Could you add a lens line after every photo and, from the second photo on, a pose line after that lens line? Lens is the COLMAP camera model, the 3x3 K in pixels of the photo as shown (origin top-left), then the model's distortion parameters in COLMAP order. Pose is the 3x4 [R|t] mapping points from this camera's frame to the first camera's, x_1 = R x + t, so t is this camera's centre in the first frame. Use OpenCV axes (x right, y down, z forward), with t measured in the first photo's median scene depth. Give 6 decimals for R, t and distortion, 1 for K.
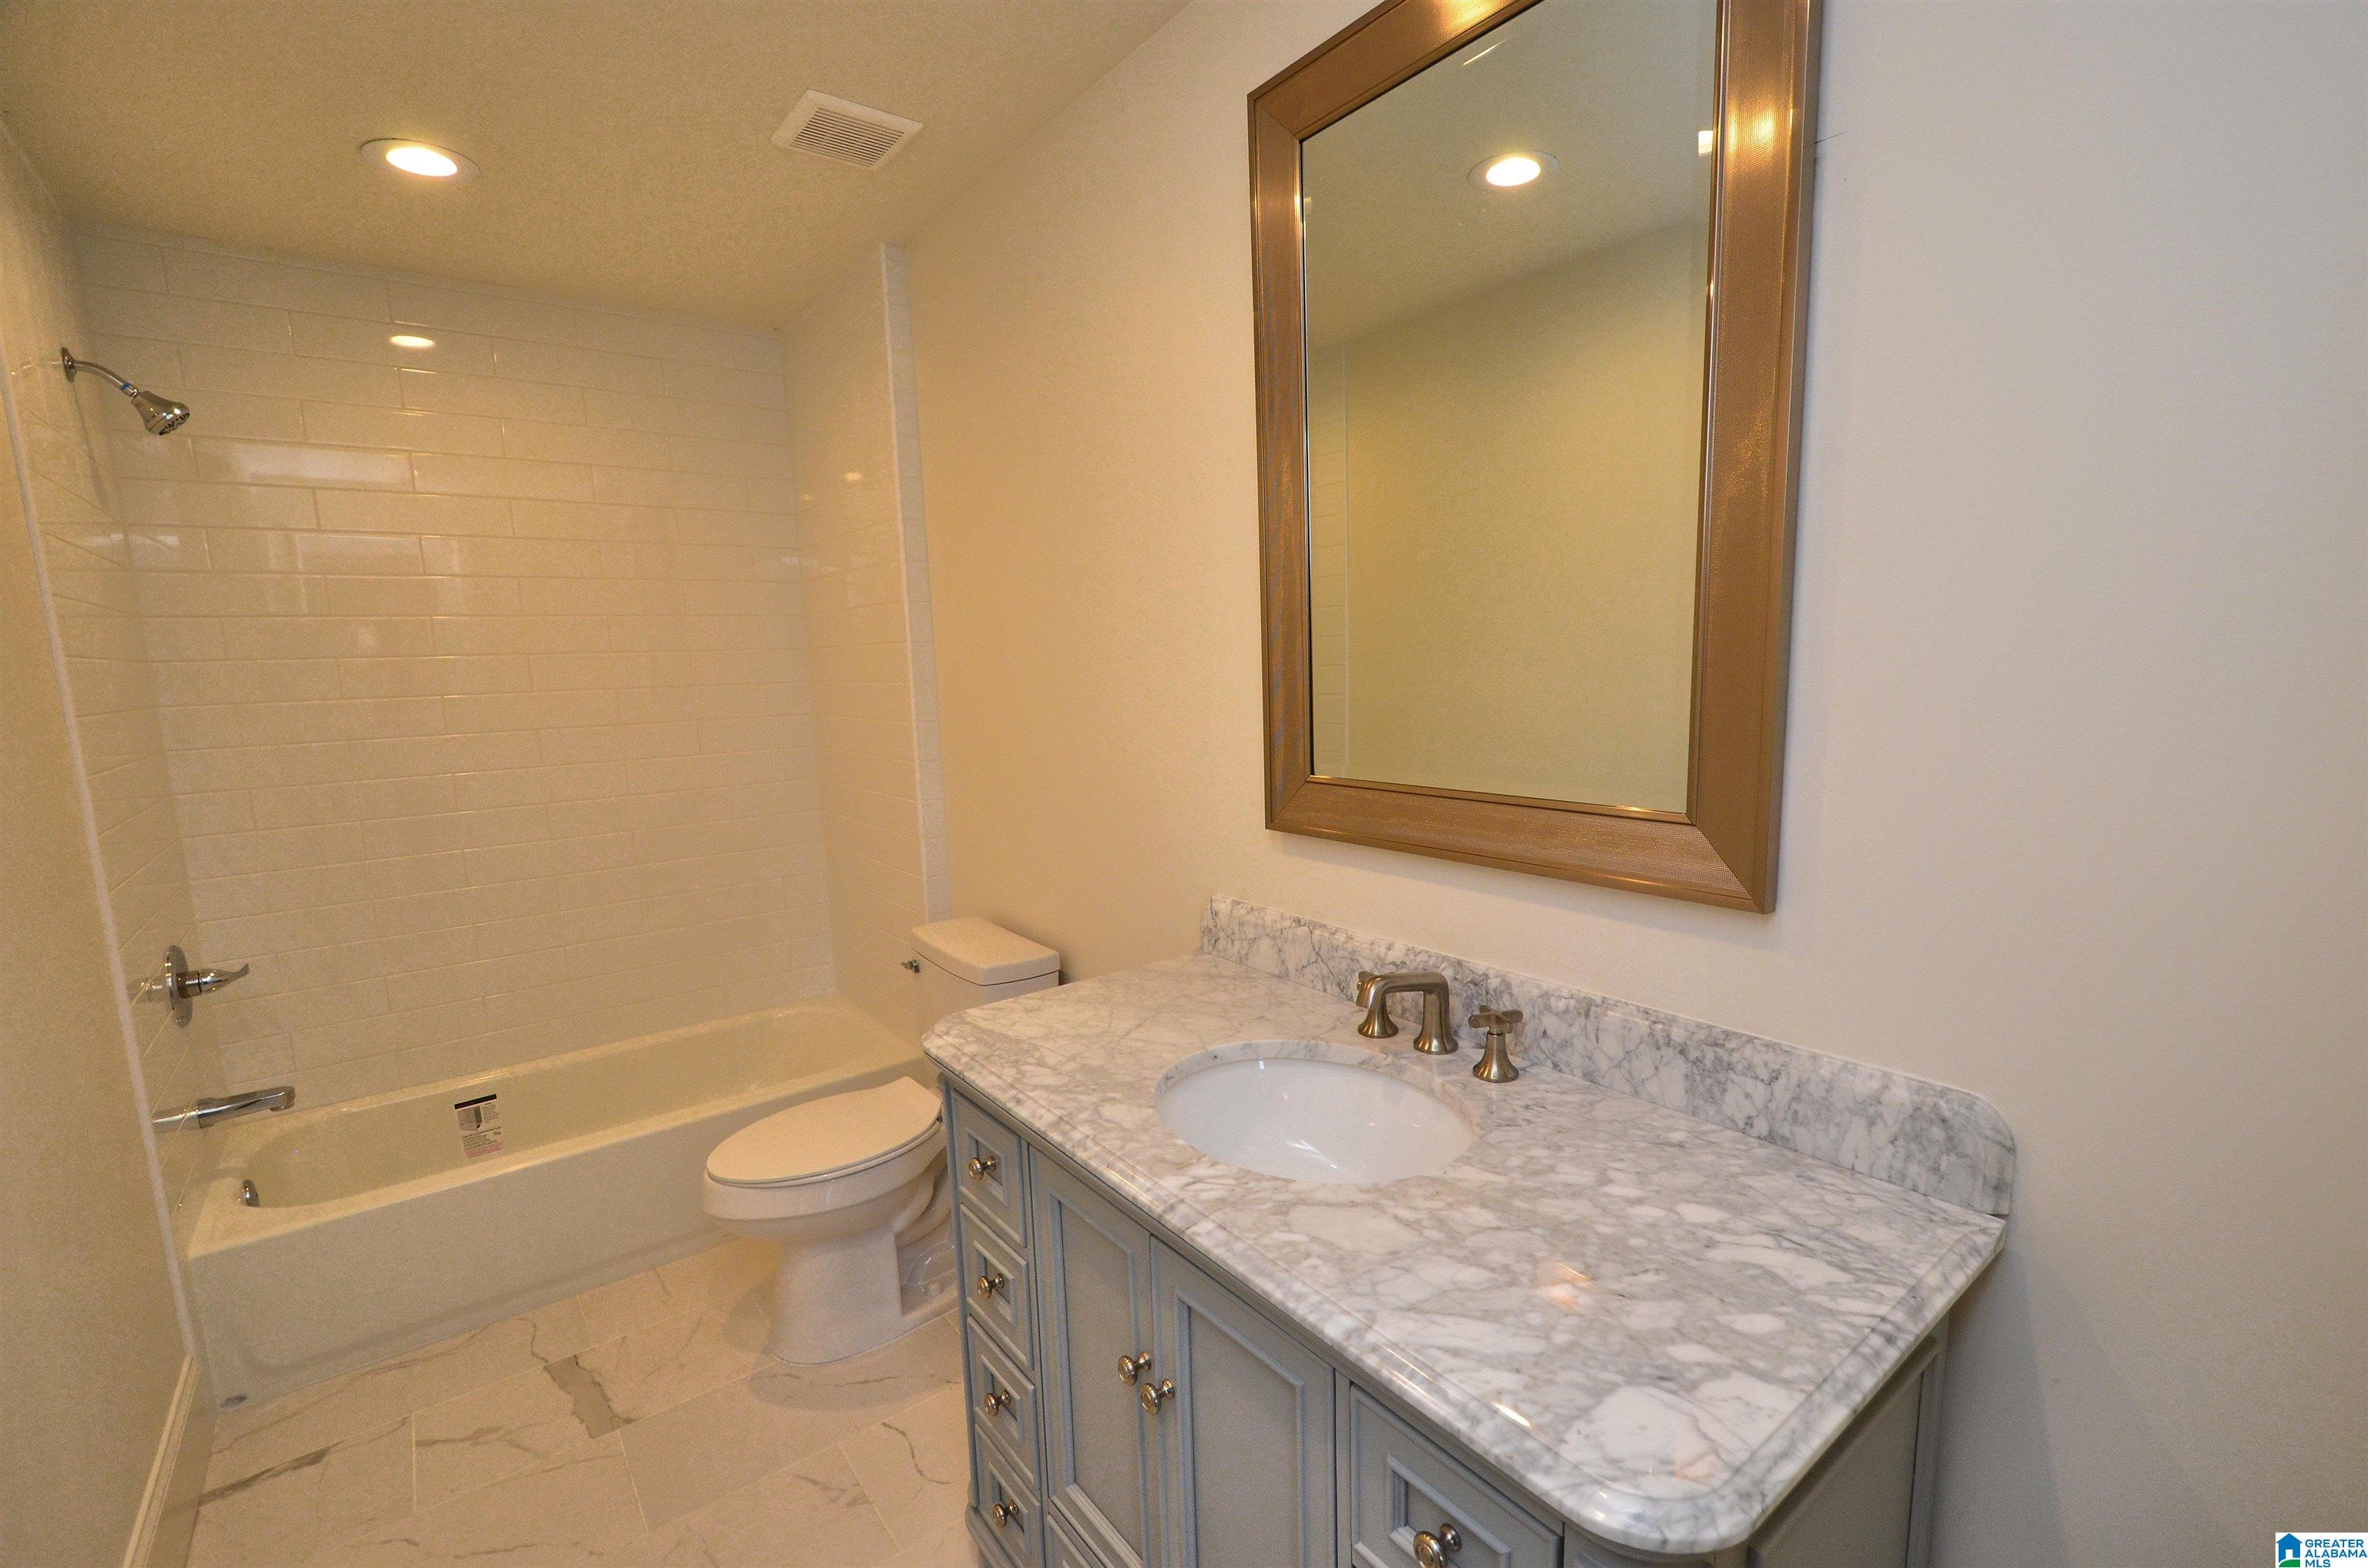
lens RADIAL K [[1021.1, 0, 1198.0], [0, 1021.1, 792.1], [0, 0, 1]] dist [-0.007244, -0.000532]
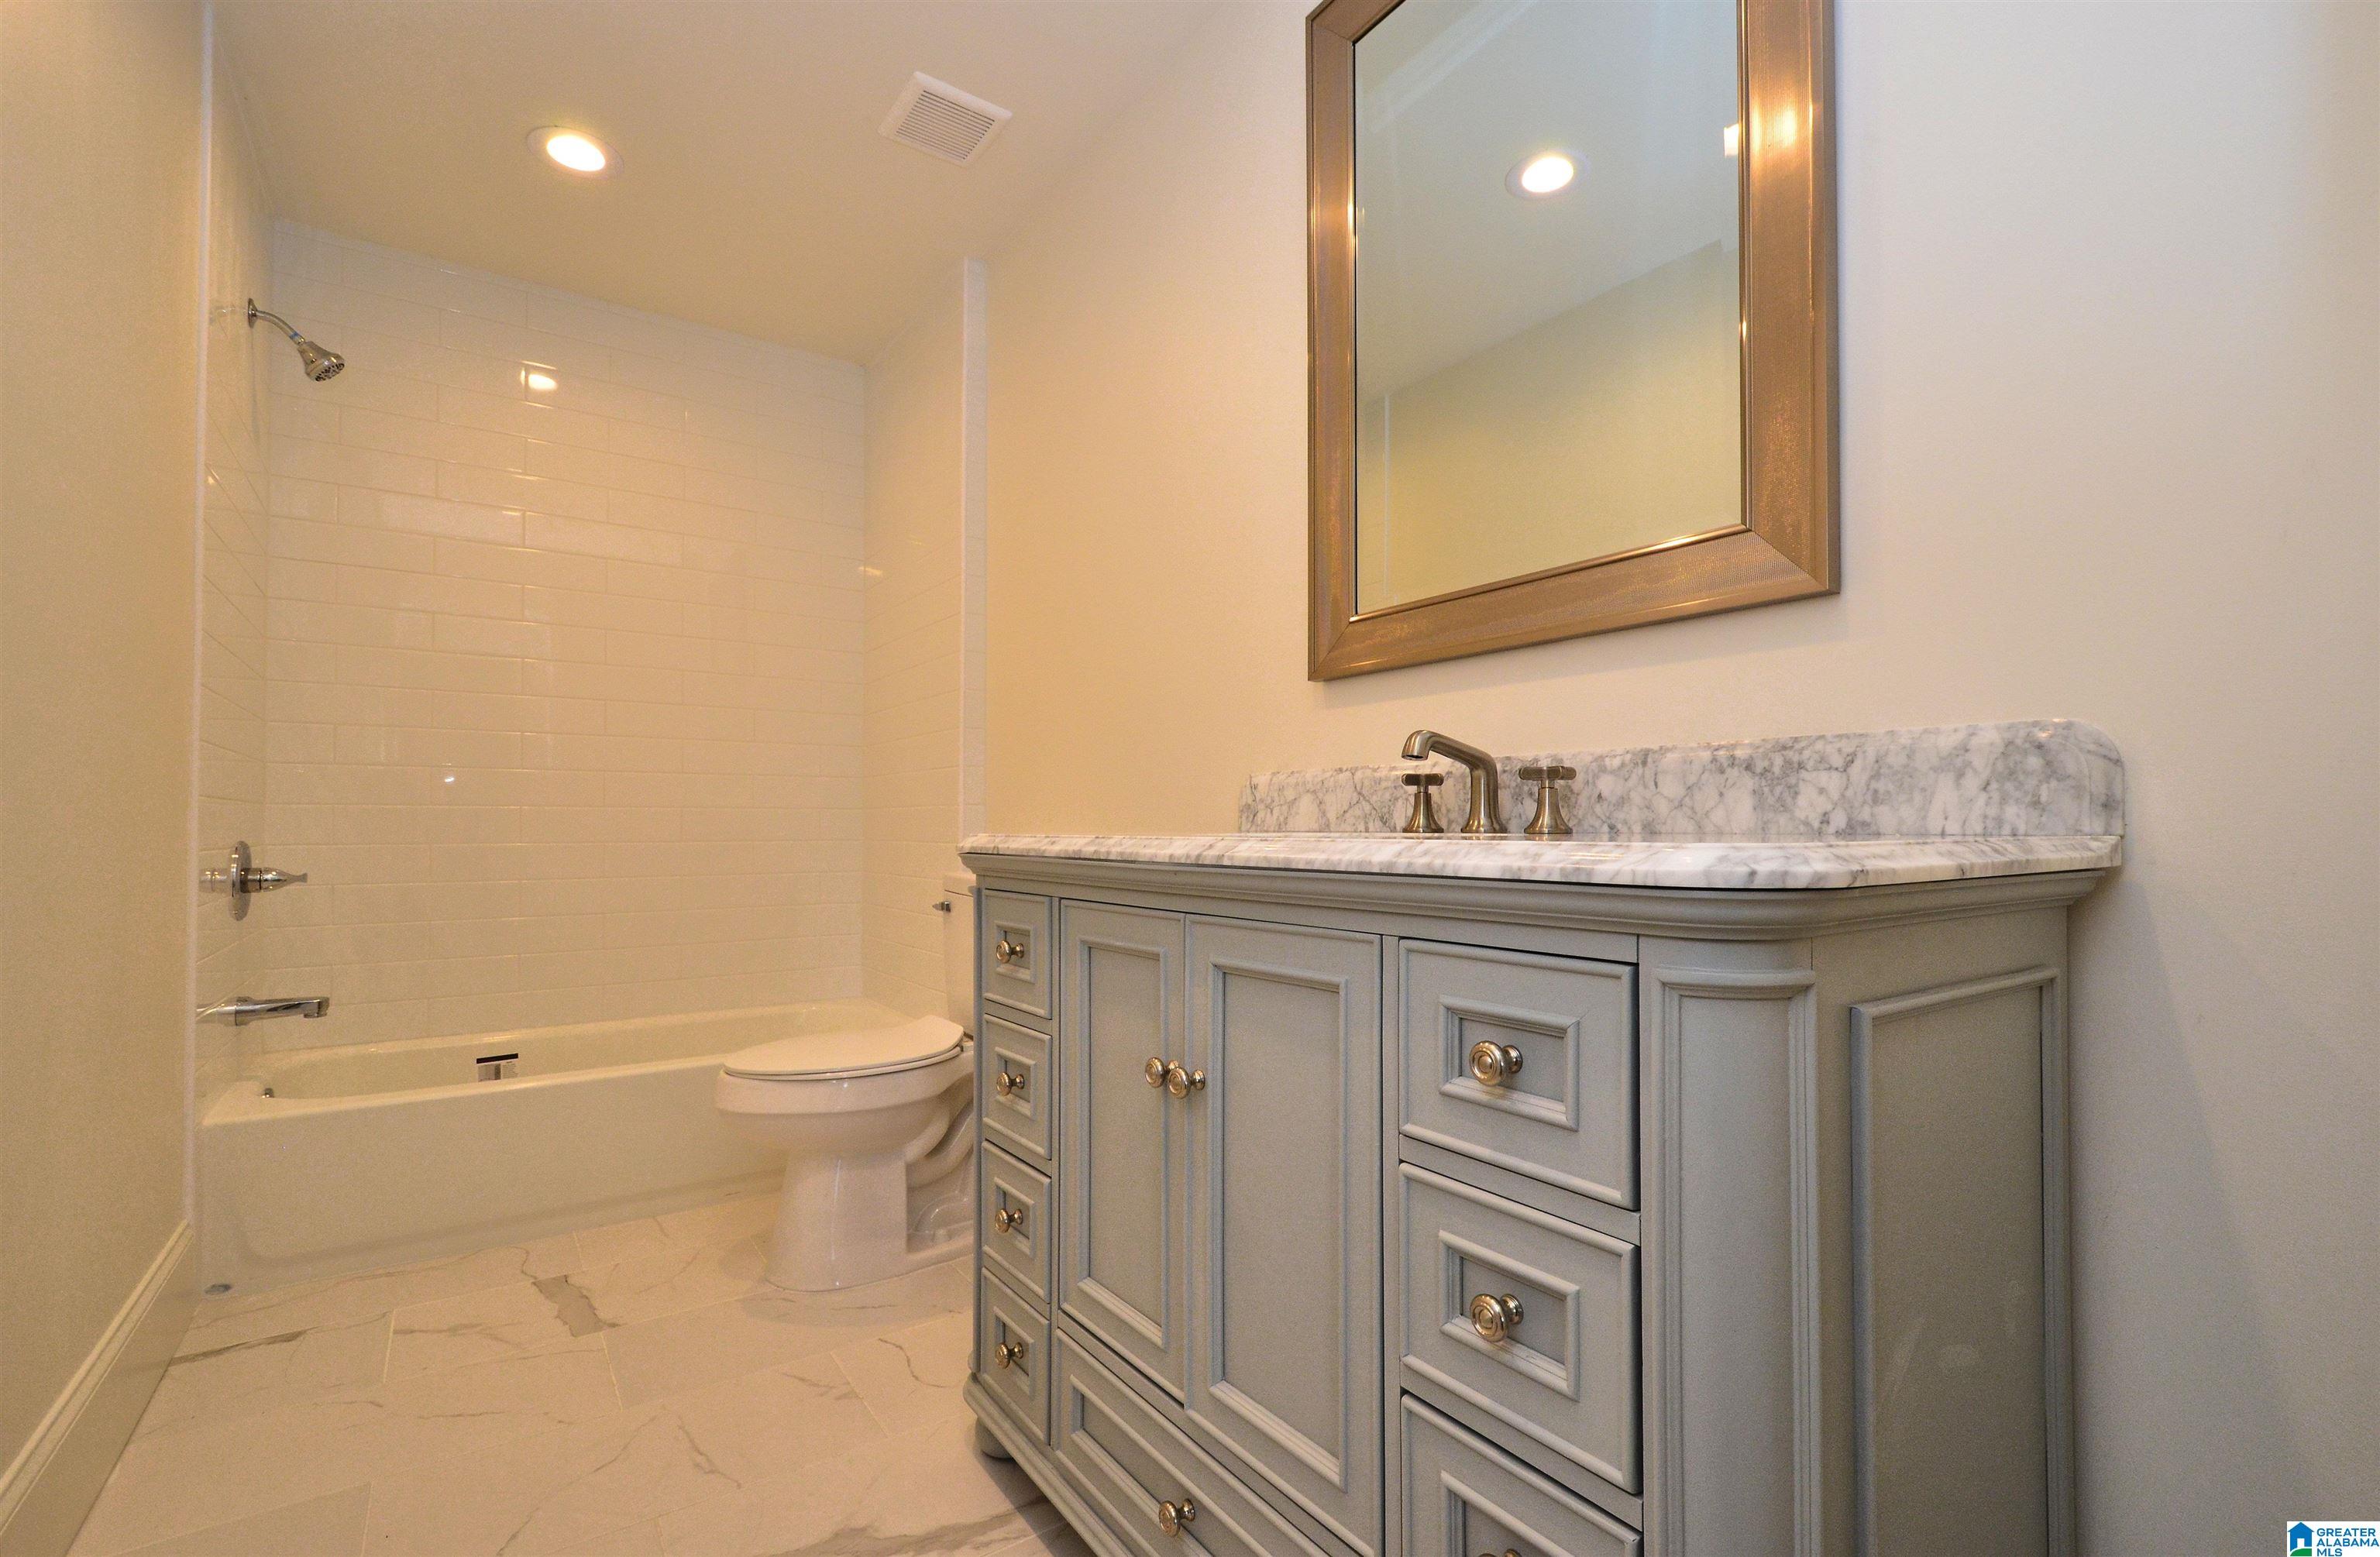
lens RADIAL K [[1025.3, 0, 1171.6], [0, 1025.3, 795.7], [0, 0, 1]] dist [-0.001097, -0.003325]
pose [[0.997670, 0.030820, -0.060873, -0.002734], [-0.040134, 0.986580, -0.158266, 0.288303], [0.055178, 0.160340, 0.985518, 0.017844]]
